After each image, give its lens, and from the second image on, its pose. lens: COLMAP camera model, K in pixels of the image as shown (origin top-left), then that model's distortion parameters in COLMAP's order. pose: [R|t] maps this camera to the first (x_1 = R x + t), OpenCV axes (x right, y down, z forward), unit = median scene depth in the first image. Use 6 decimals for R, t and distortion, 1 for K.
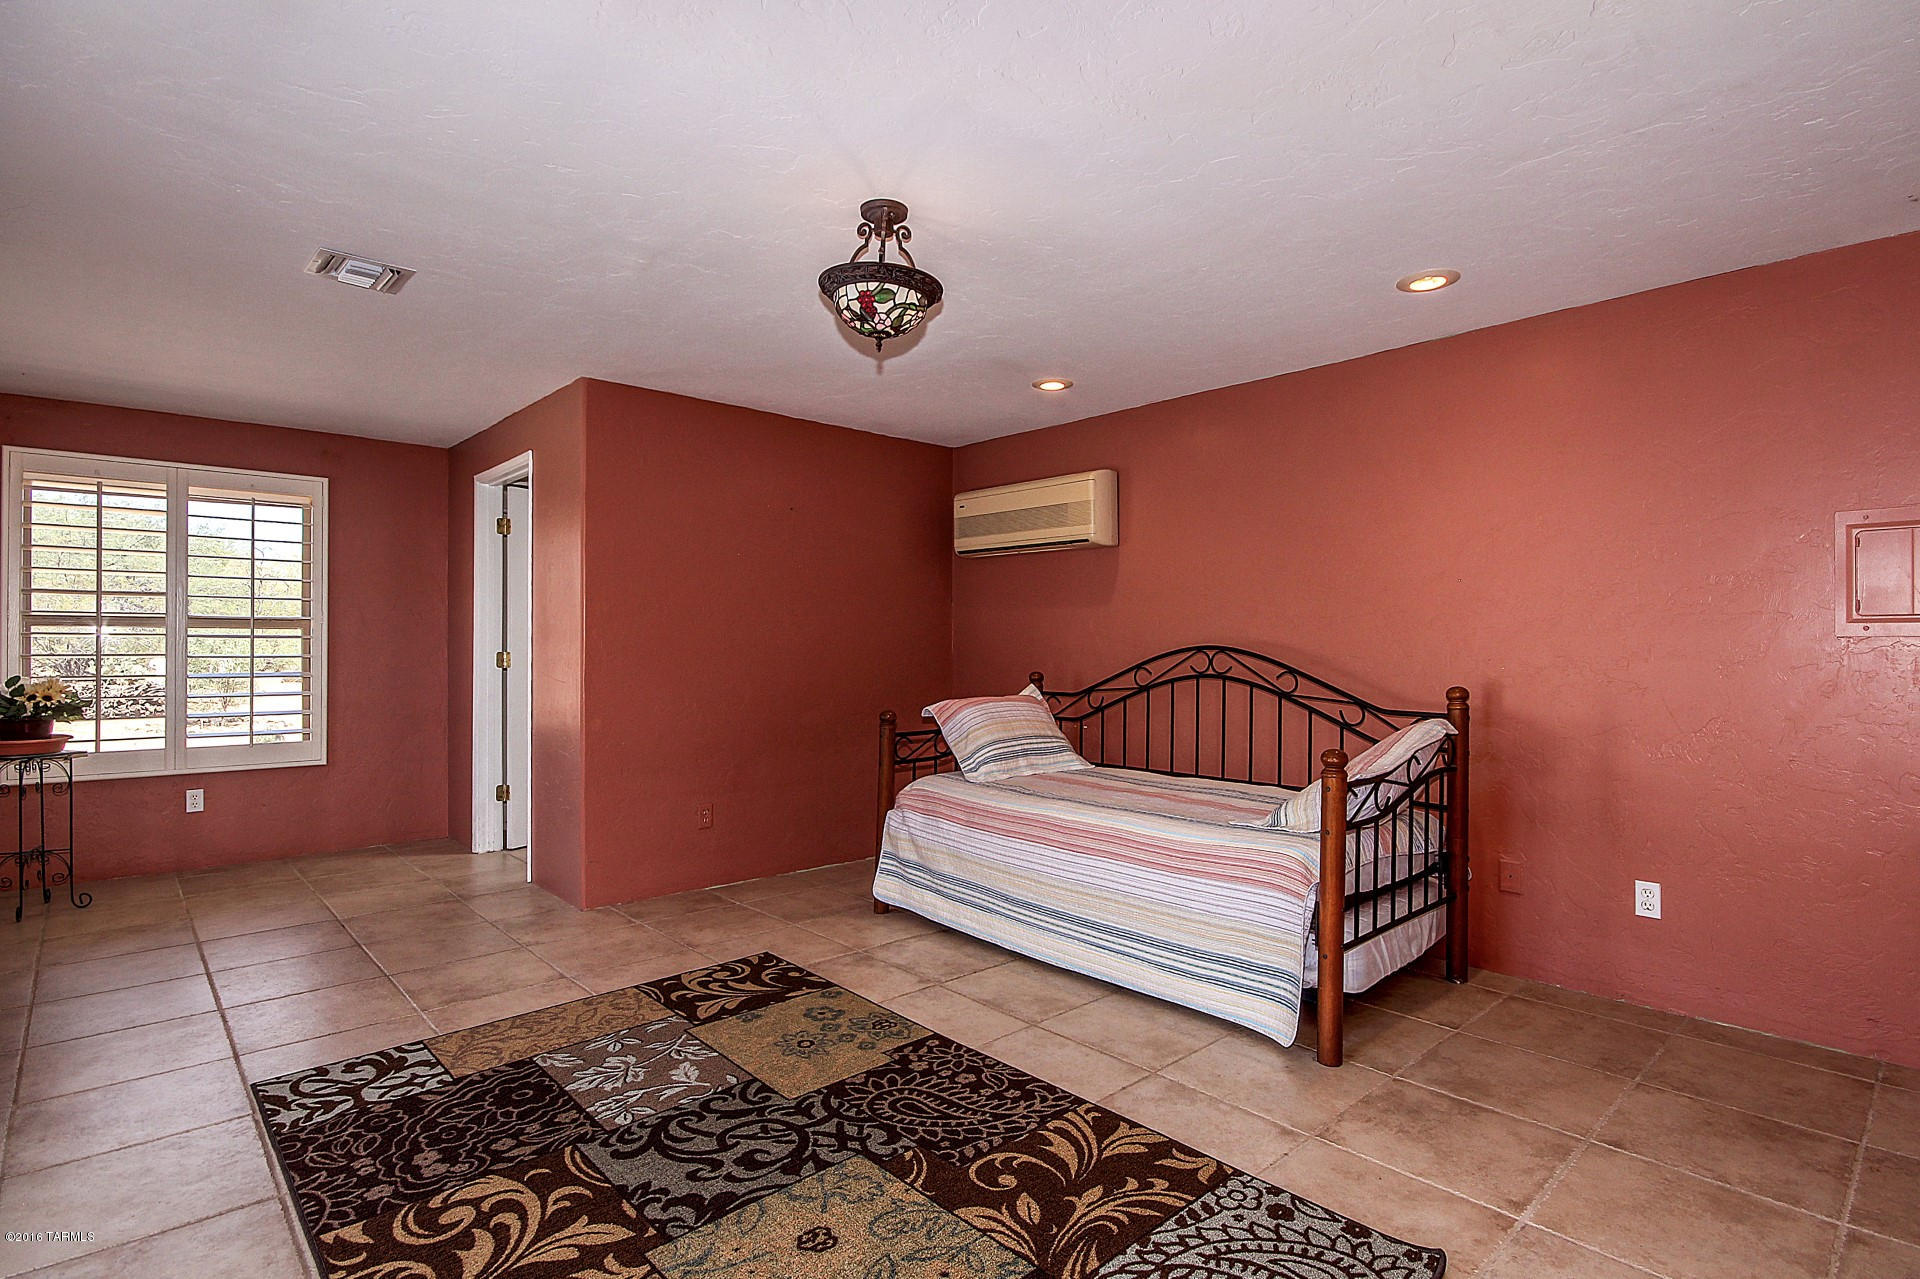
lens RADIAL K [[918.6, 0, 965.3], [0, 918.6, 639.7], [0, 0, 1]] dist [-0.002174, -0.000178]
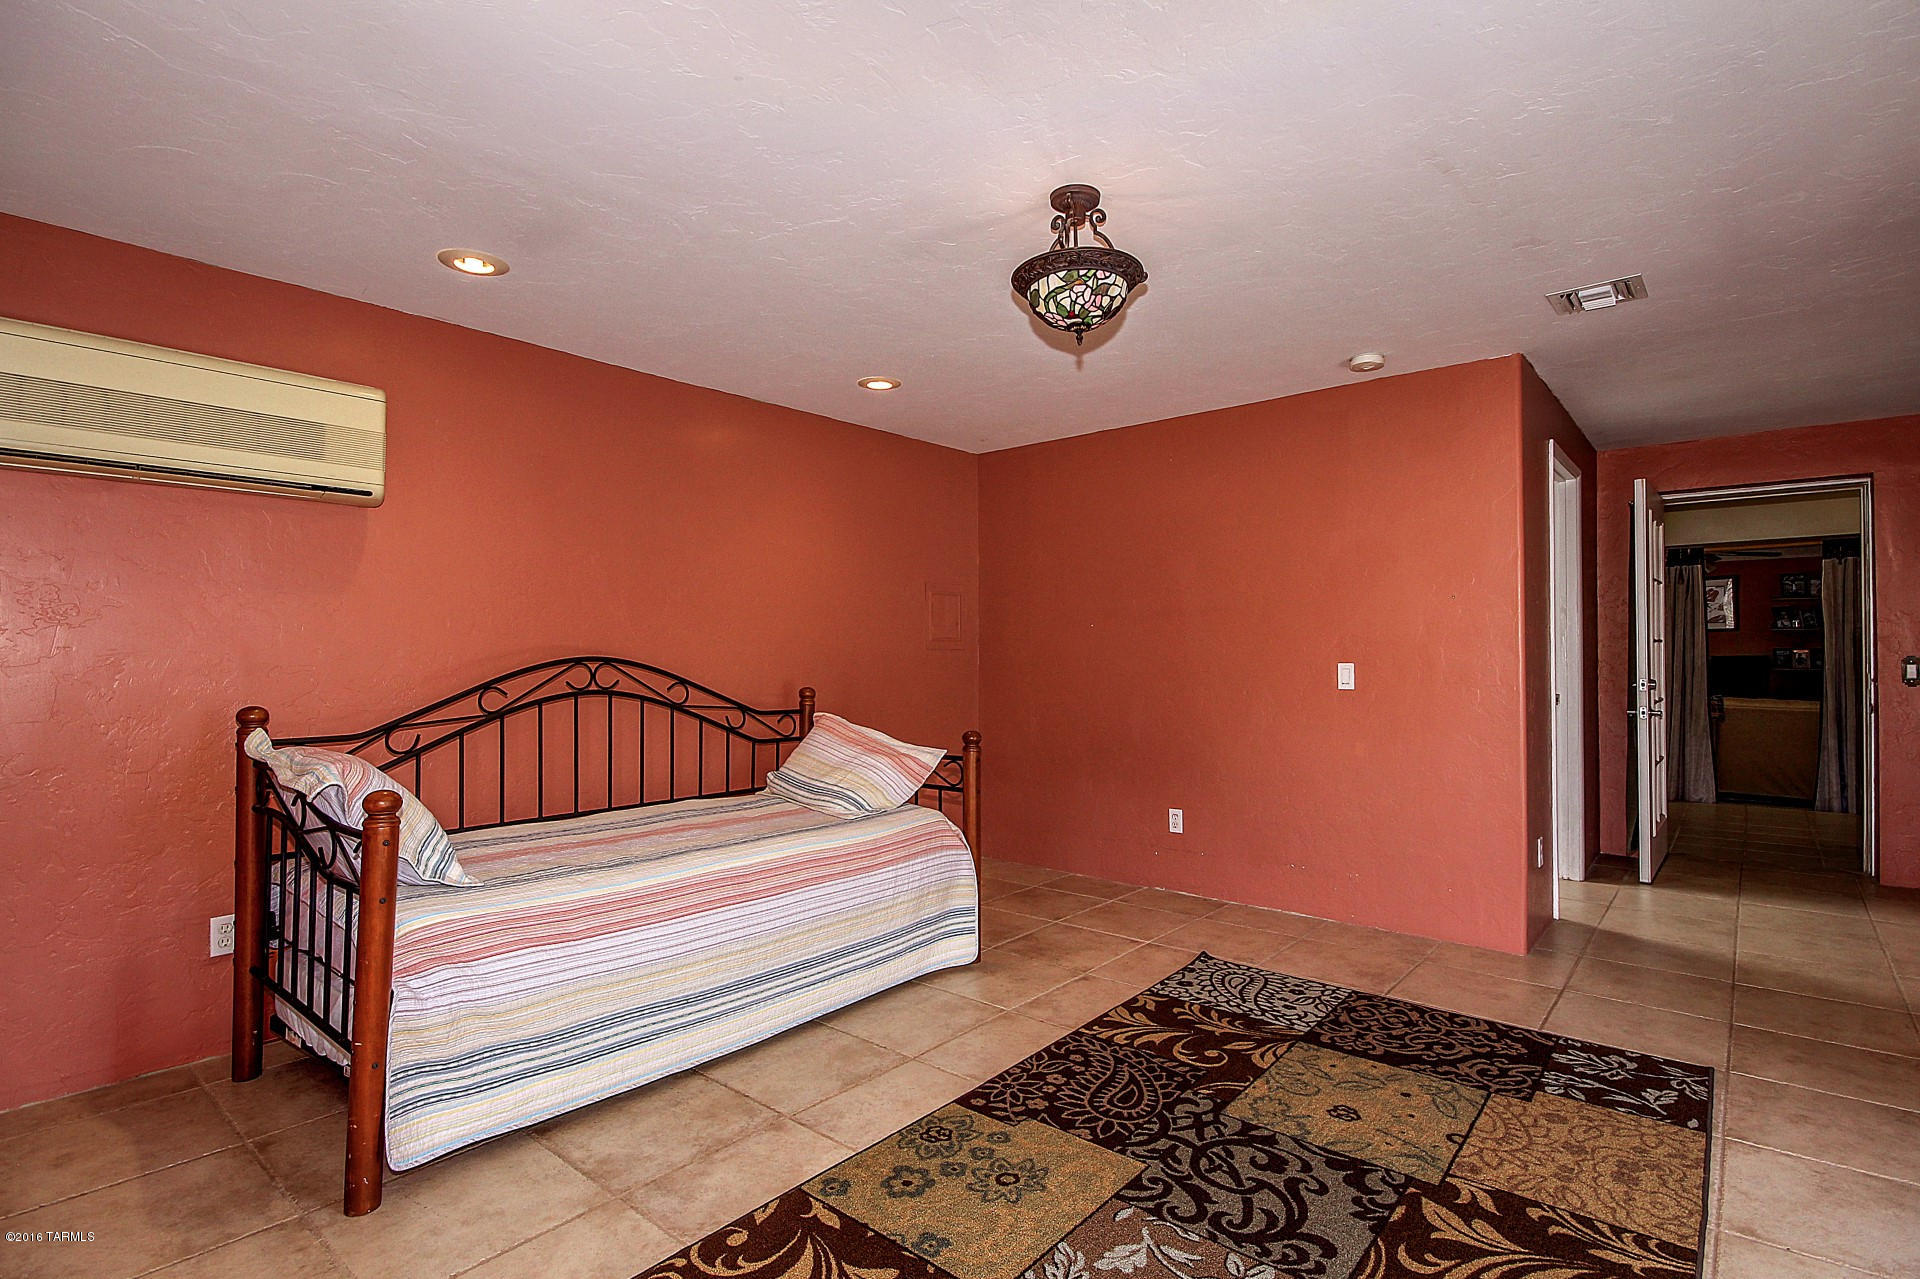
lens RADIAL K [[918.6, 0, 978.7], [0, 918.6, 642.1], [0, 0, 1]] dist [-0.002174, -0.000178]
pose [[-0.115117, 0.009152, 0.993310, -1.001499], [-0.003001, 0.999950, -0.009561, -0.000465], [-0.993347, -0.004081, -0.115084, 1.191904]]
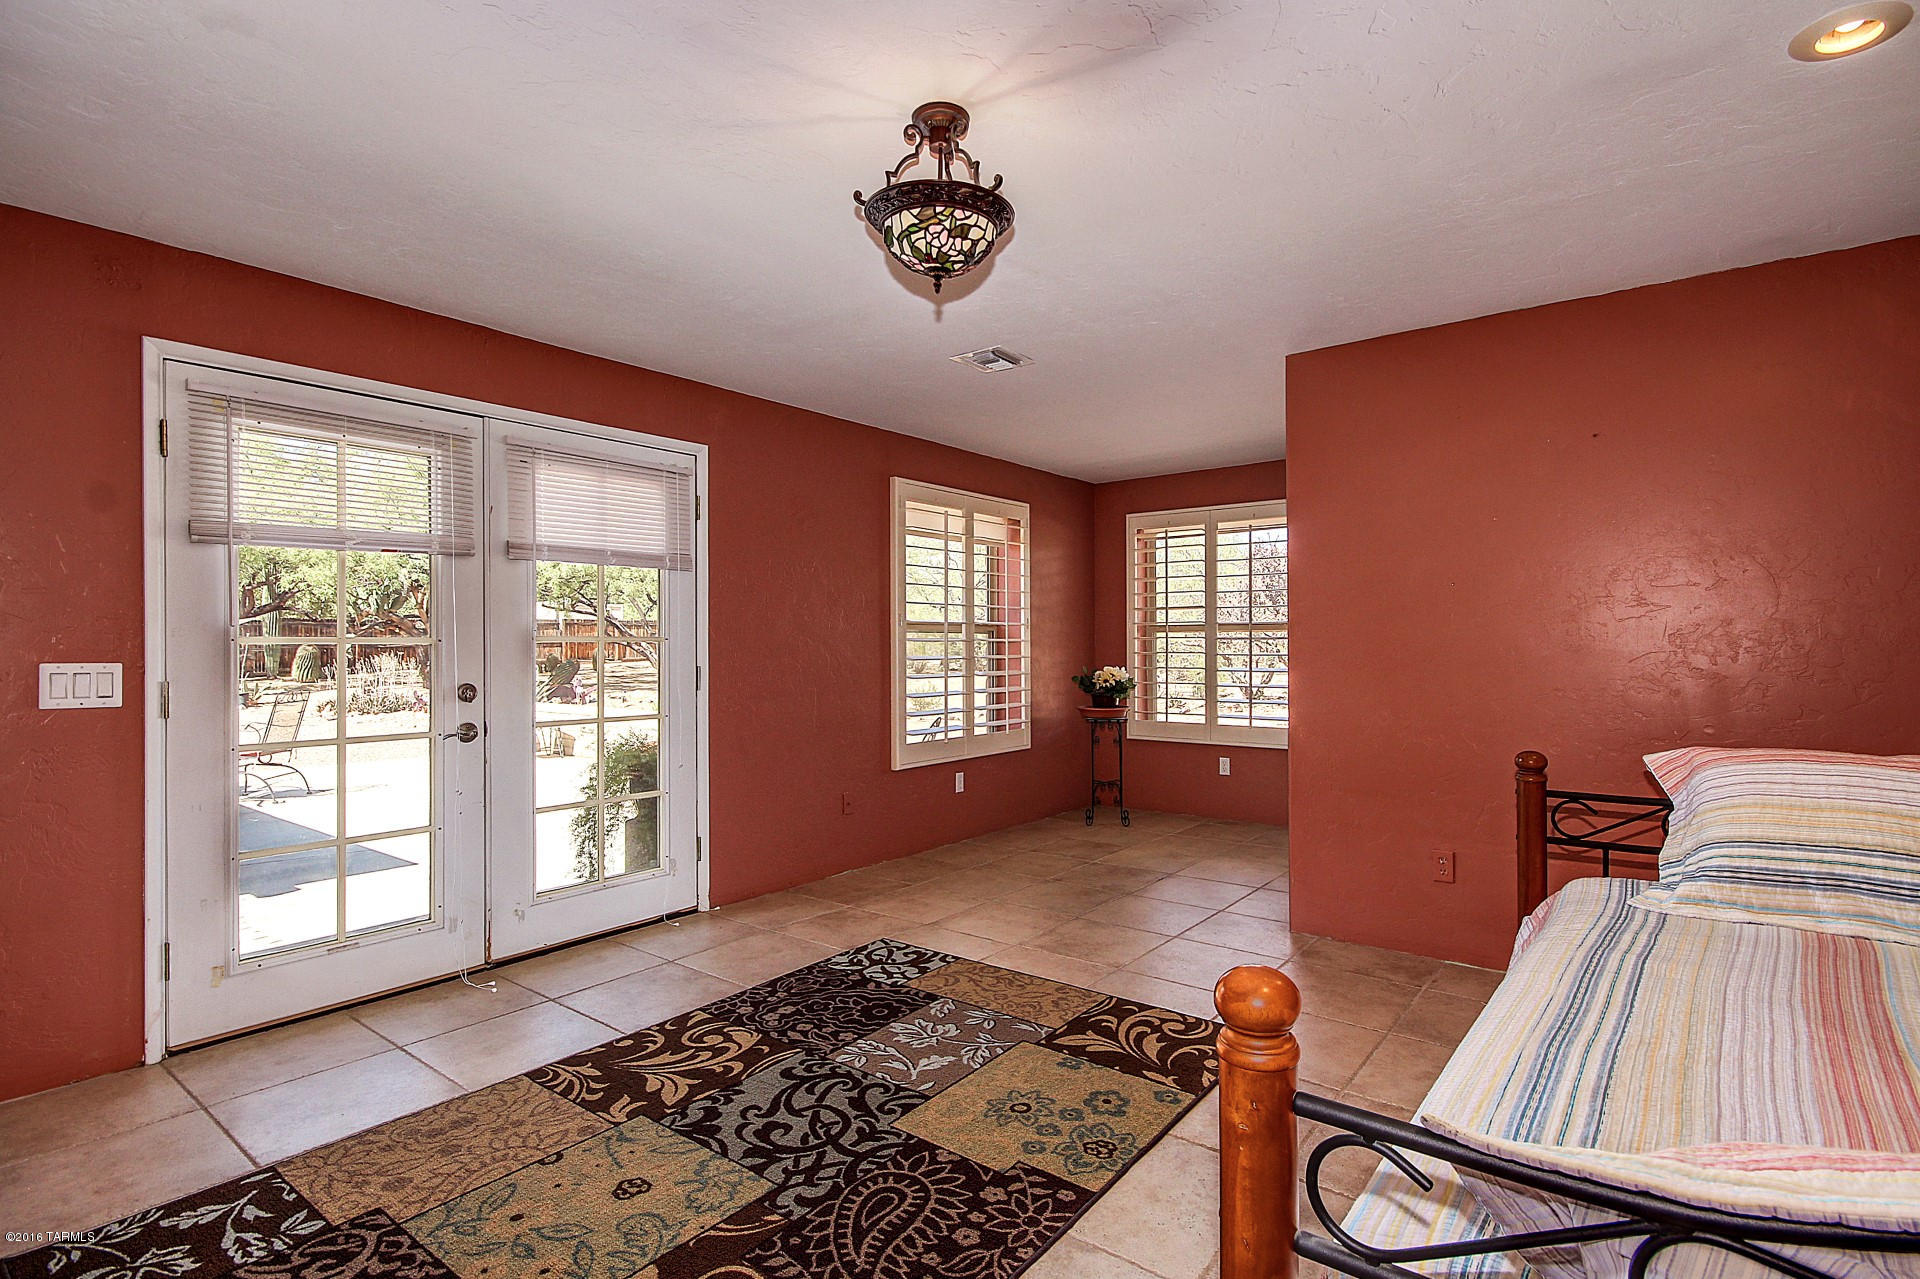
lens RADIAL K [[918.6, 0, 1005.5], [0, 918.6, 643.7], [0, 0, 1]] dist [-0.002174, -0.000178]
pose [[0.183637, -0.005256, -0.982980, 0.721702], [0.013143, 0.999909, -0.002891, 0.006015], [0.982906, -0.012388, 0.183689, 0.891120]]
